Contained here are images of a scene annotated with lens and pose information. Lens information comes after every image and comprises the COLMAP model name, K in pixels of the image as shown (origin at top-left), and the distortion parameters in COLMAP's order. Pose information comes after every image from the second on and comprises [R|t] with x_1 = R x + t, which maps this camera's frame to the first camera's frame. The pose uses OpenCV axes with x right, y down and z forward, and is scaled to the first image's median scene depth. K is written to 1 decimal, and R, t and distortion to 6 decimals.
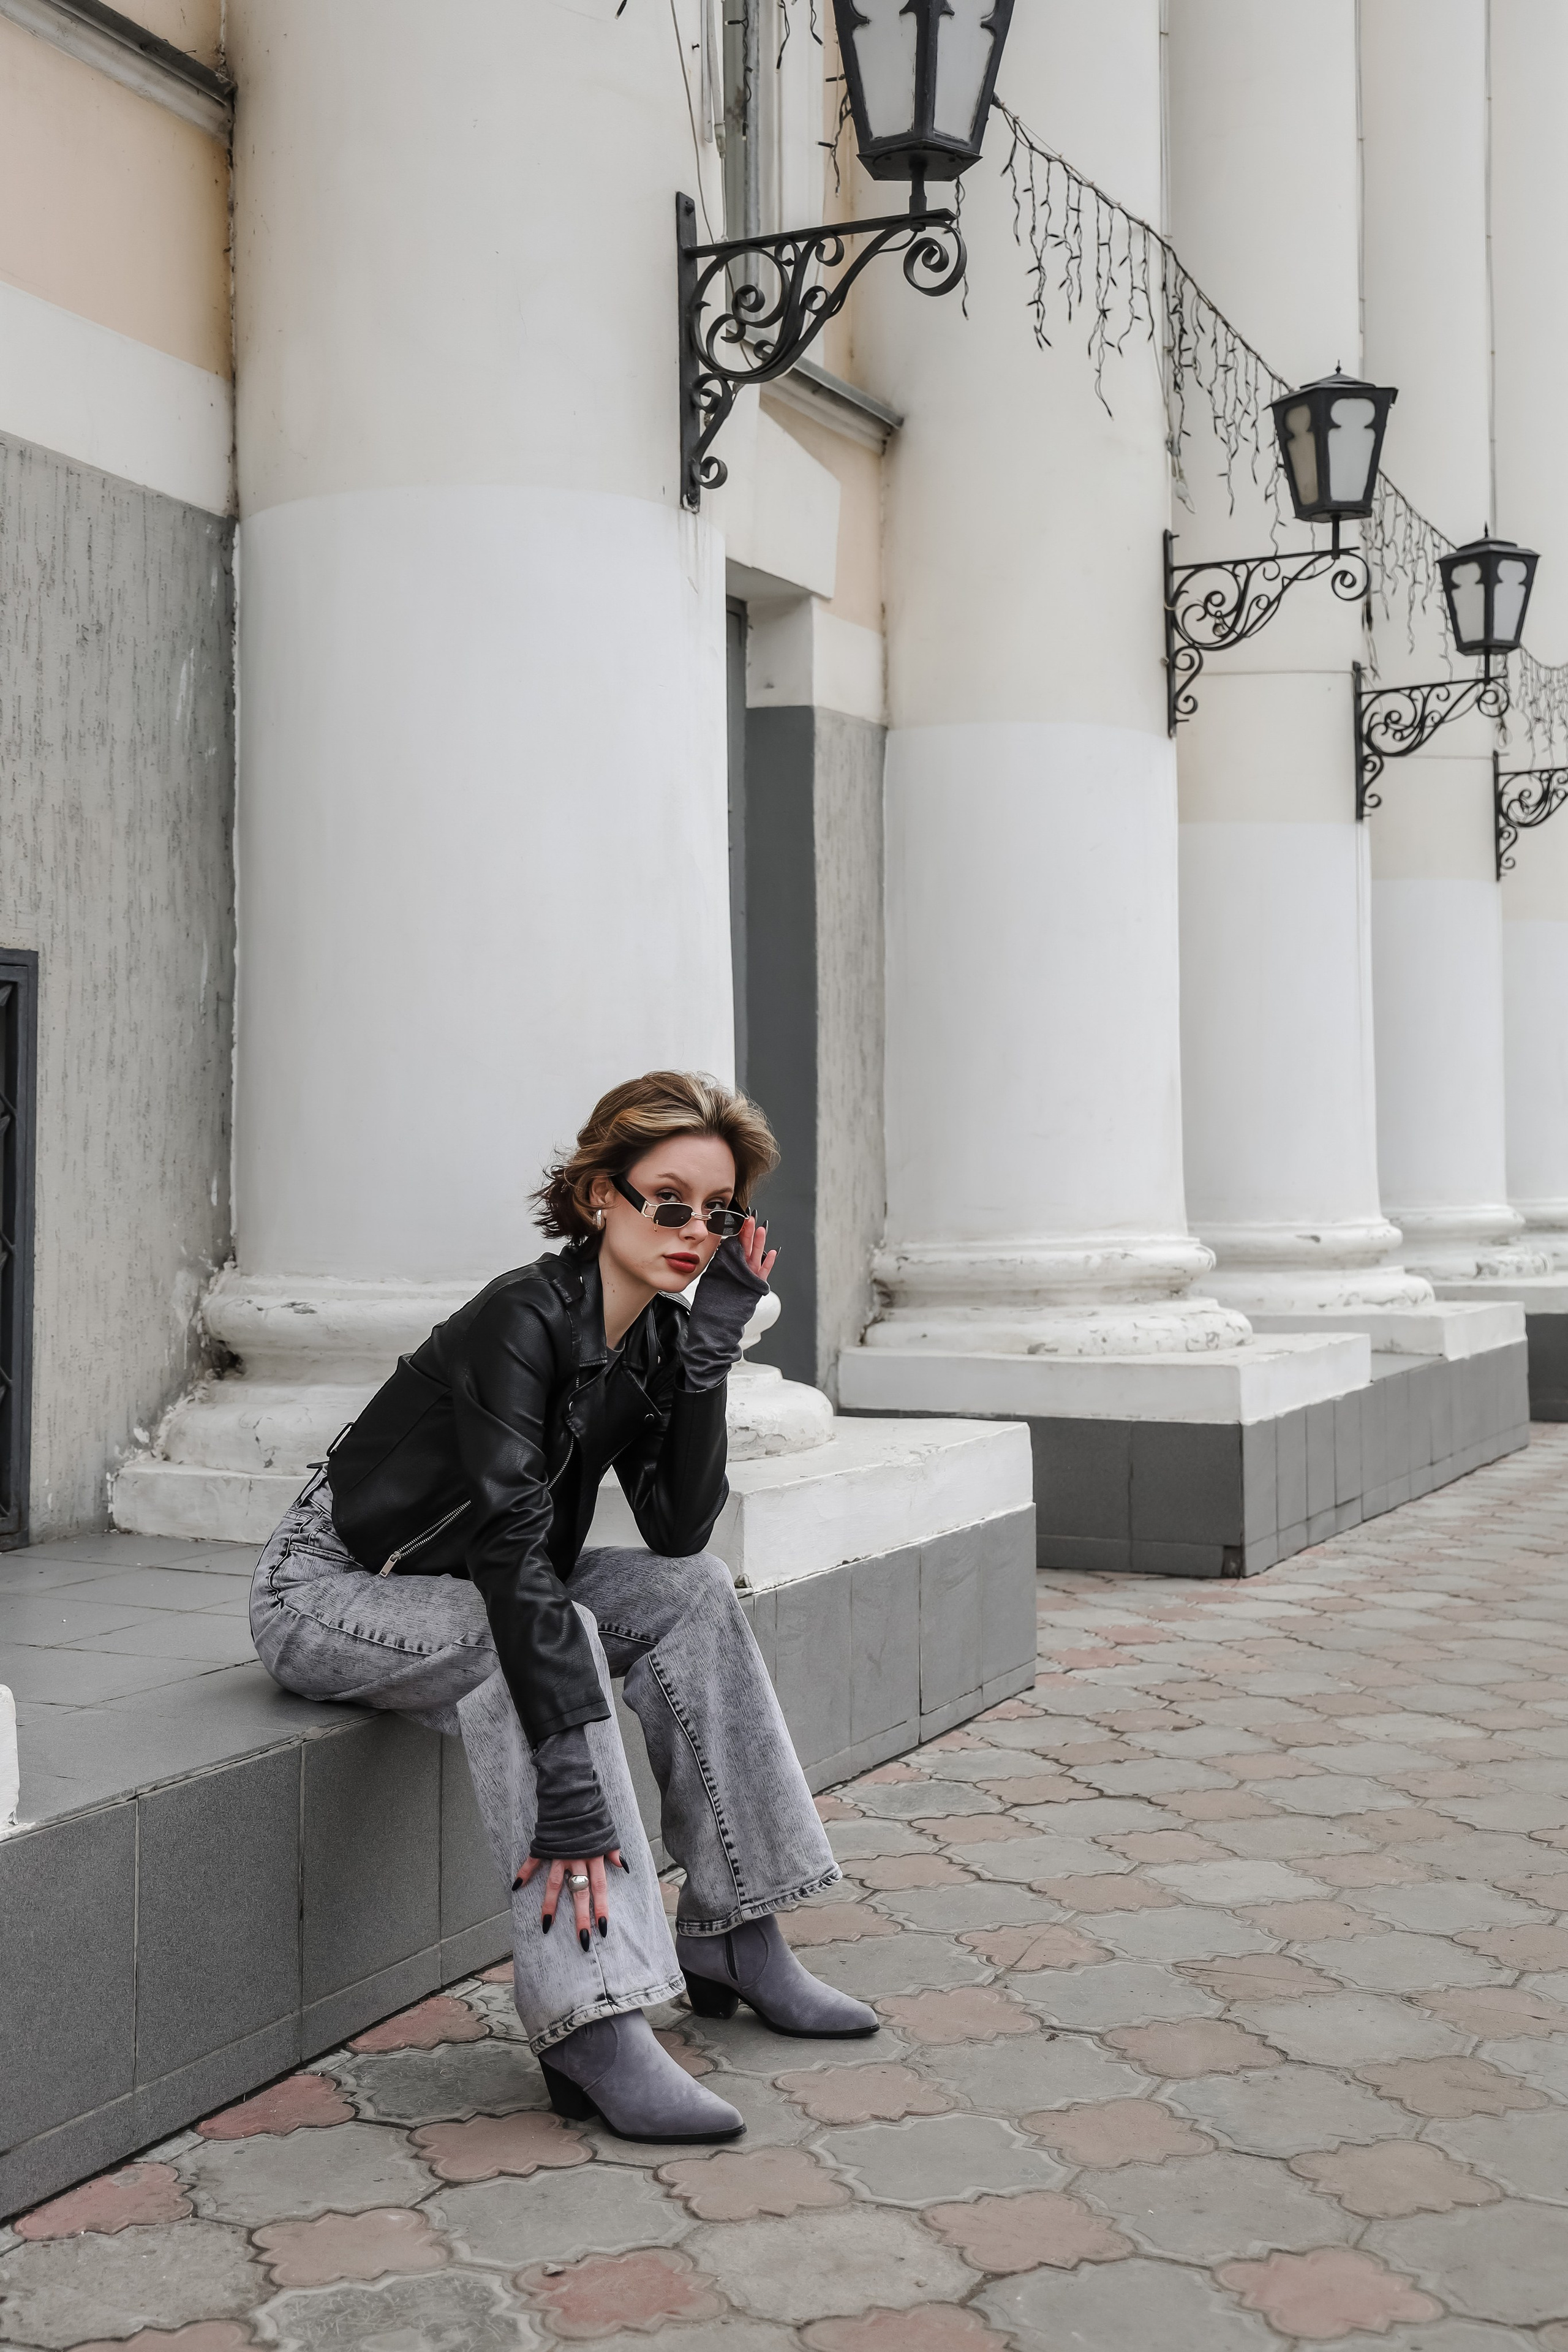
lens RADIAL K [[2869.3, 0, 770.8], [0, 2869.3, 1120.9], [0, 0, 1]] dist [0.134035, 0.000000]
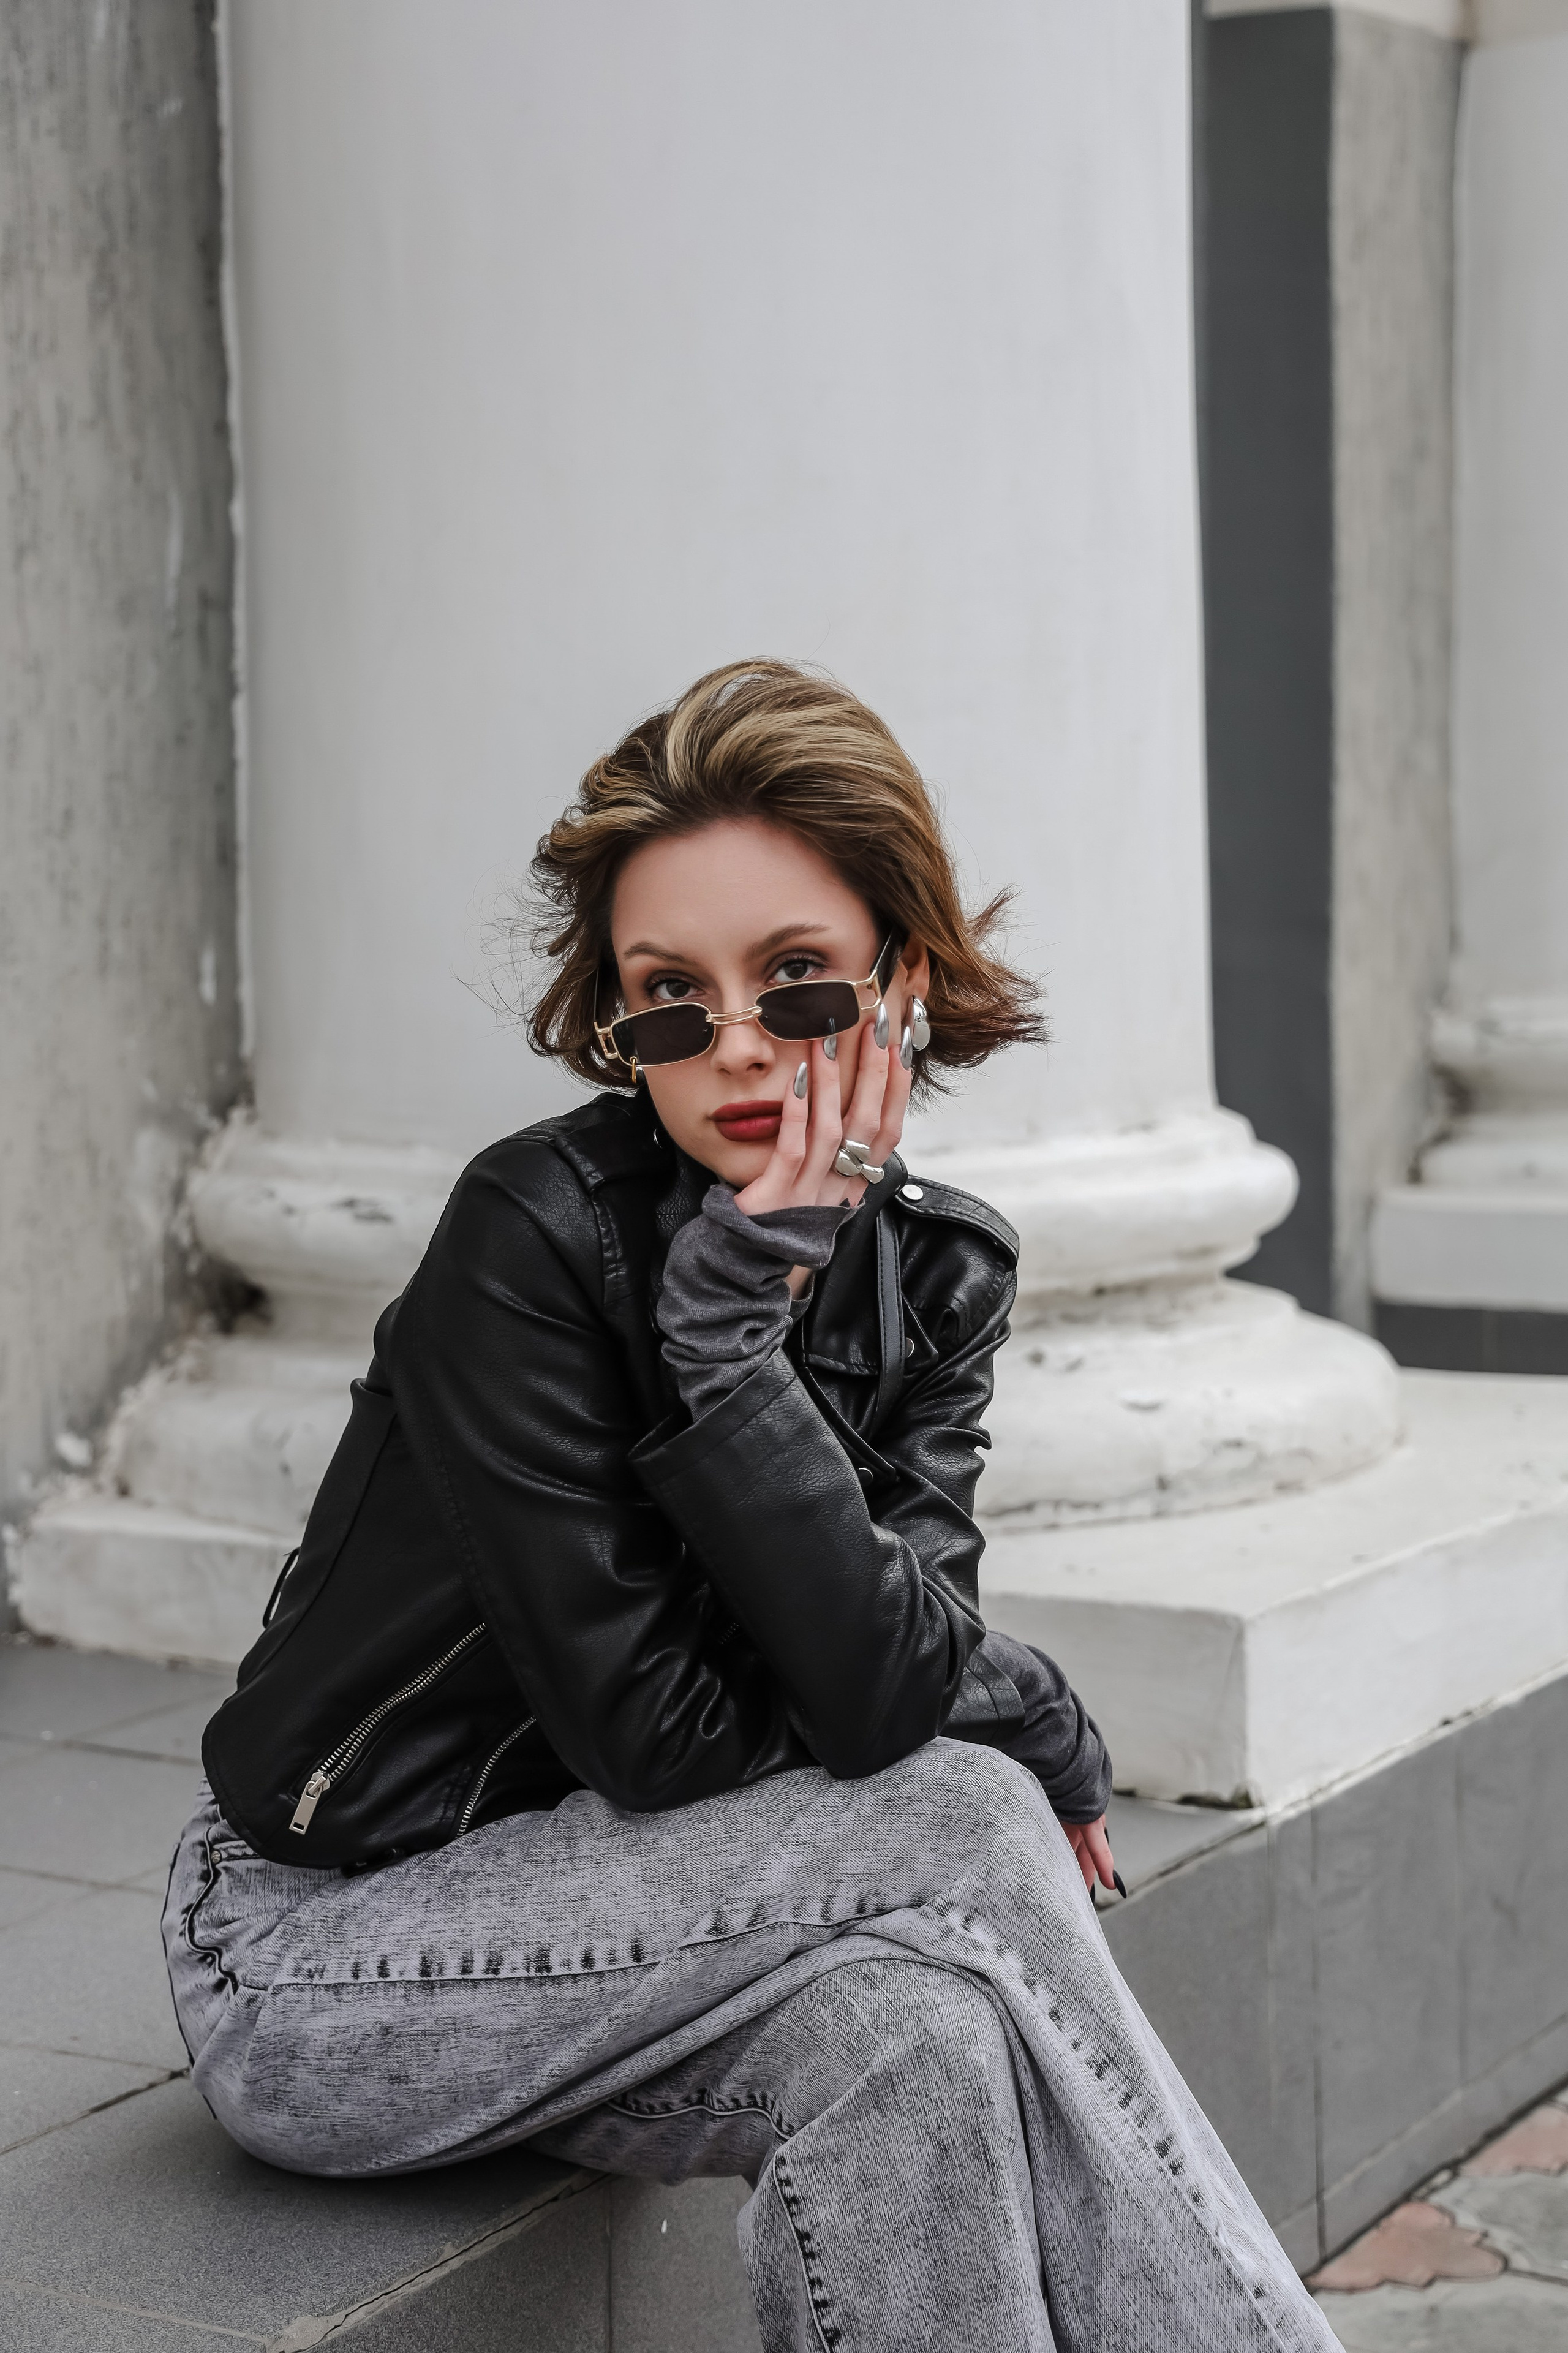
lens RADIAL K [[4212.2, 0, 794.0], [0, 4212.2, 1100.9], [0, 0, 1]] dist [0.302404, 0.000000]
pose [[0.995395, -0.007343, -0.095578, -0.009575], [0.015849, 0.995946, 0.088547, -0.013360], [0.094540, -0.089654, 0.991476, 0.170831]]
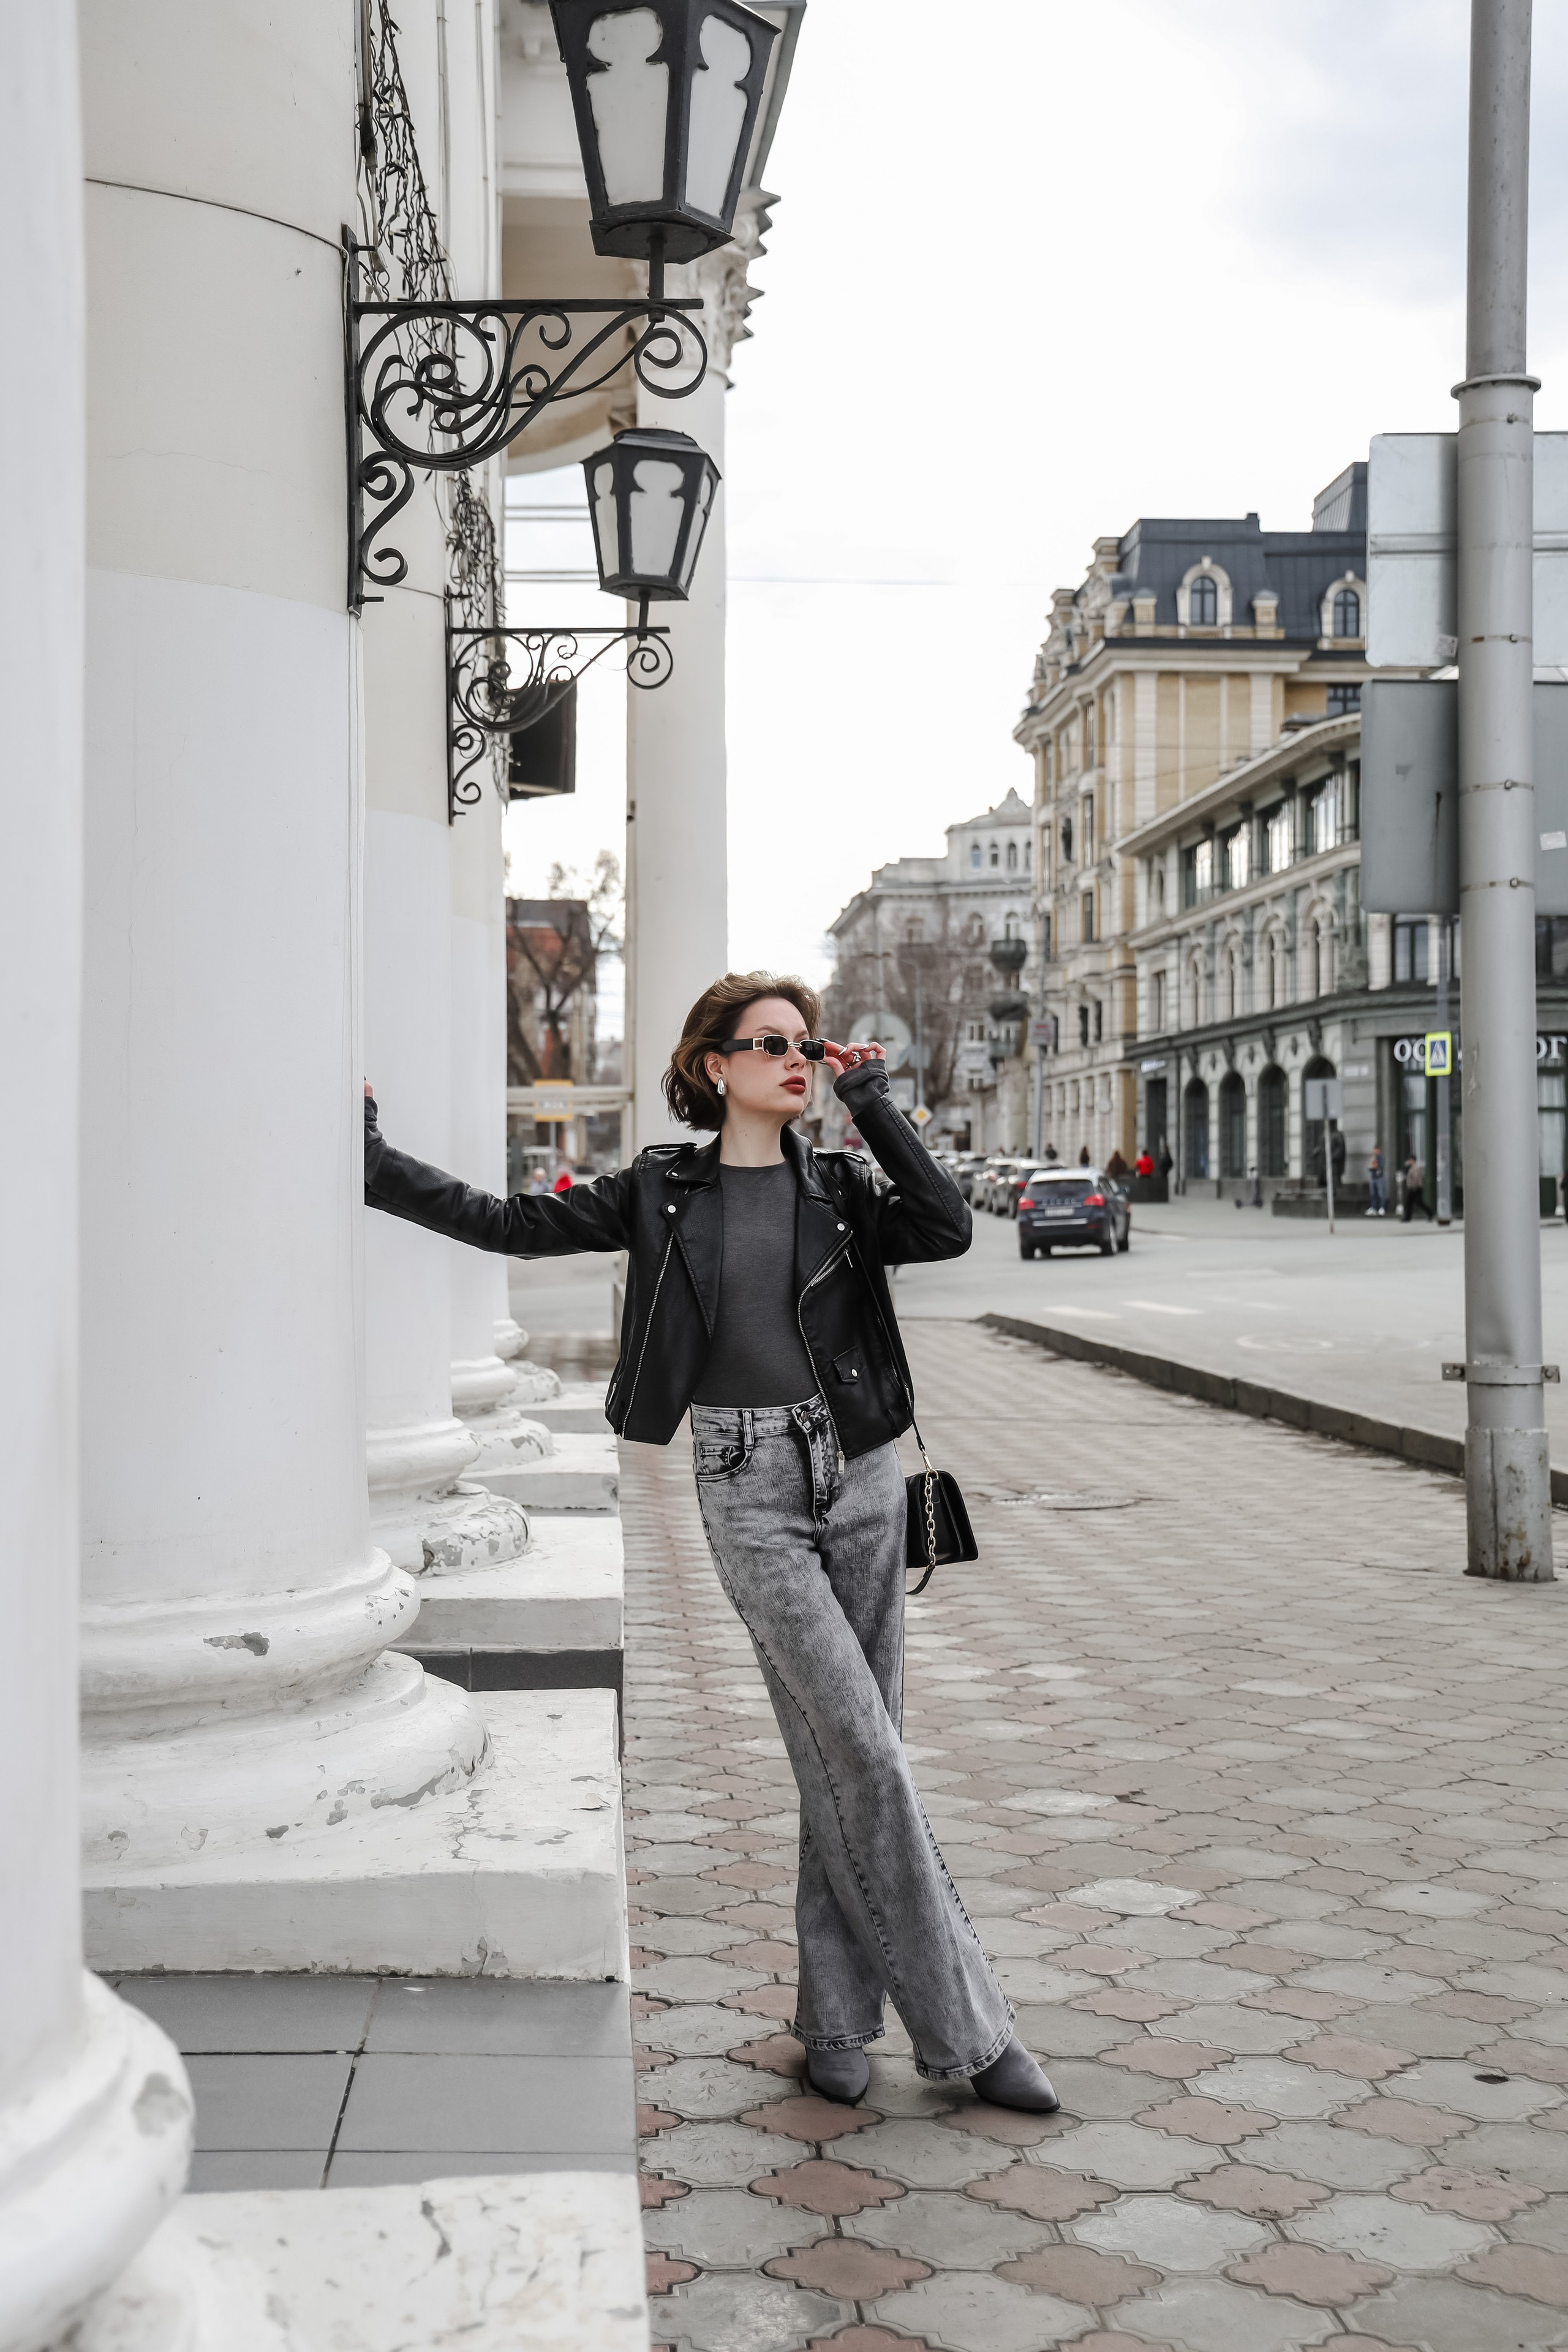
lens RADIAL K [[2869.3, 0, 708.8], [0, 2869.3, 1081.0], [0, 0, 1]] dist [0.134035, 0.000000]
pose [[0.885935, 0.030491, 0.462807, 0.075515], [-0.020963, 0.999449, -0.025718, -0.034079], [-0.463336, 0.013082, 0.886086, 0.792161]]
